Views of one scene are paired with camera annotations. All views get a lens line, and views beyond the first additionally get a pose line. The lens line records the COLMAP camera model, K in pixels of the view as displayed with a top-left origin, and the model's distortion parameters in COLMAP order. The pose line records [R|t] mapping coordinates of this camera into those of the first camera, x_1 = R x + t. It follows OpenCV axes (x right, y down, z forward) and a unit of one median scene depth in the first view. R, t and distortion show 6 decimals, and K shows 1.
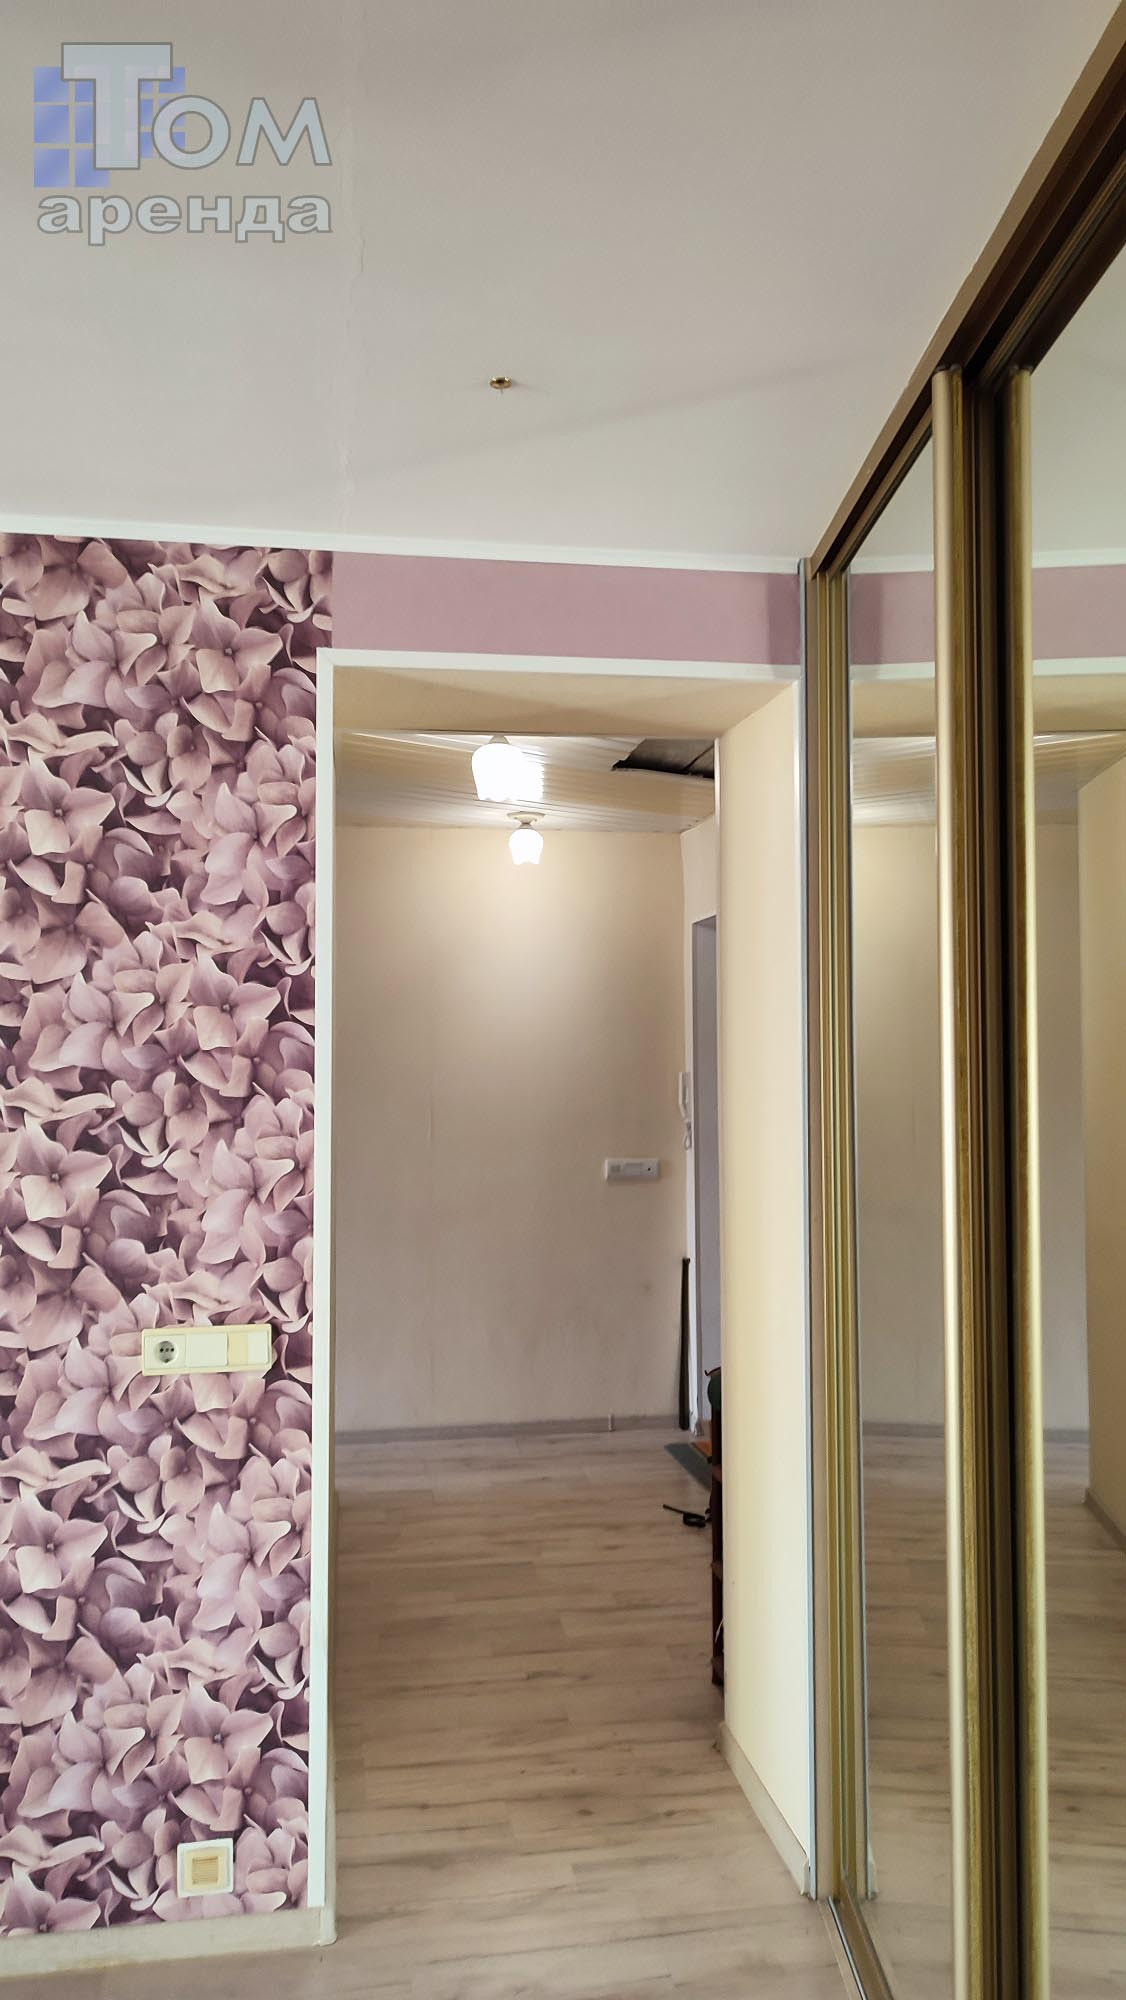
lens RADIAL K [[1422.9, 0, 563.0], [0, 1422.9, 1000.0], [0, 0, 1]] dist [0.033215, -0.044431]
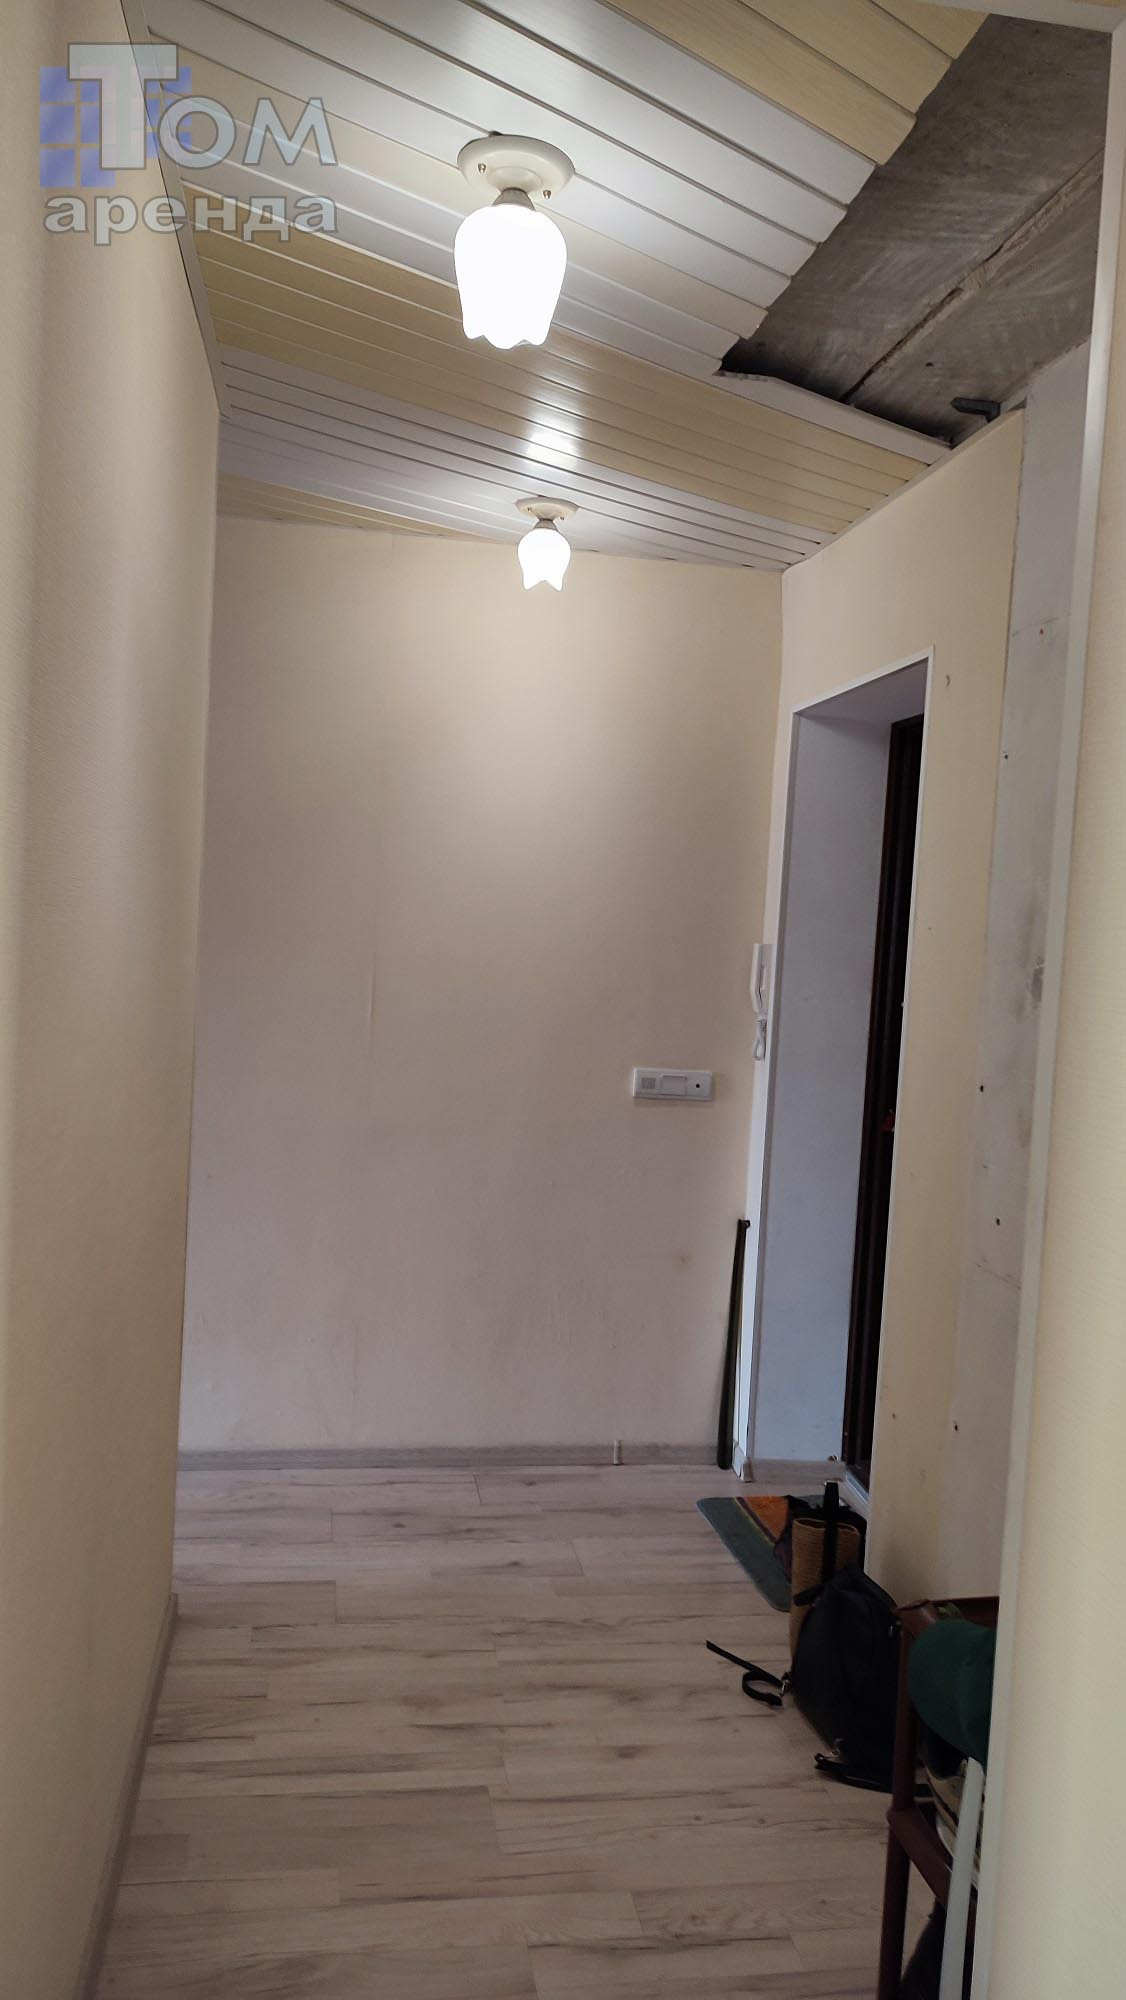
lens RADIAL K [[1422.9, 0, 563.0], [0, 1422.9, 1000.0], [0, 0, 1]] dist [0.033215, -0.044431]
pose [[0.998162, 0.059444, 0.011770, -0.013469], [-0.060272, 0.994014, 0.091120, 0.023762], [-0.006283, -0.091662, 0.995770, 0.365211]]
